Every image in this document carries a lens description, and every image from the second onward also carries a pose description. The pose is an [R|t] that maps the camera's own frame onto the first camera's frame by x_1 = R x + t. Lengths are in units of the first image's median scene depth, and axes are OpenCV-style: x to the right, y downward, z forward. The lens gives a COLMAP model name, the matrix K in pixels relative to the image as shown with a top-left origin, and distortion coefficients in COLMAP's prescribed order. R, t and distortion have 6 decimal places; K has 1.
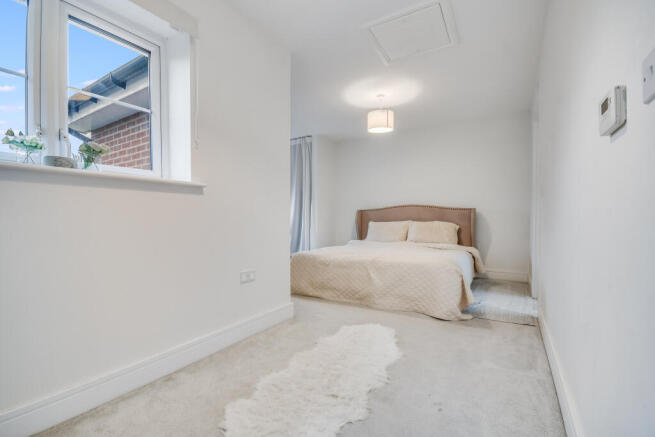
lens RADIAL K [[292.8, 0, 330.9], [0, 292.8, 221.1], [0, 0, 1]] dist [-0.002598, -0.003722]
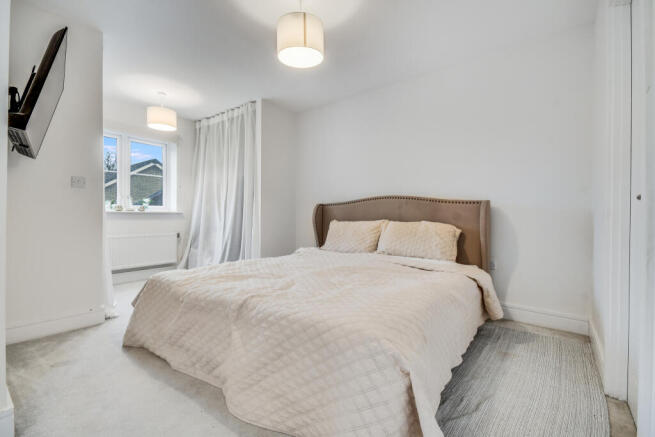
lens RADIAL K [[292.8, 0, 323.9], [0, 292.8, 213.4], [0, 0, 1]] dist [-0.002598, -0.003722]
pose [[0.992072, 0.006394, -0.125506, 0.234113], [-0.007701, 0.999921, -0.009932, -0.009705], [0.125432, 0.010820, 0.992043, 0.369385]]
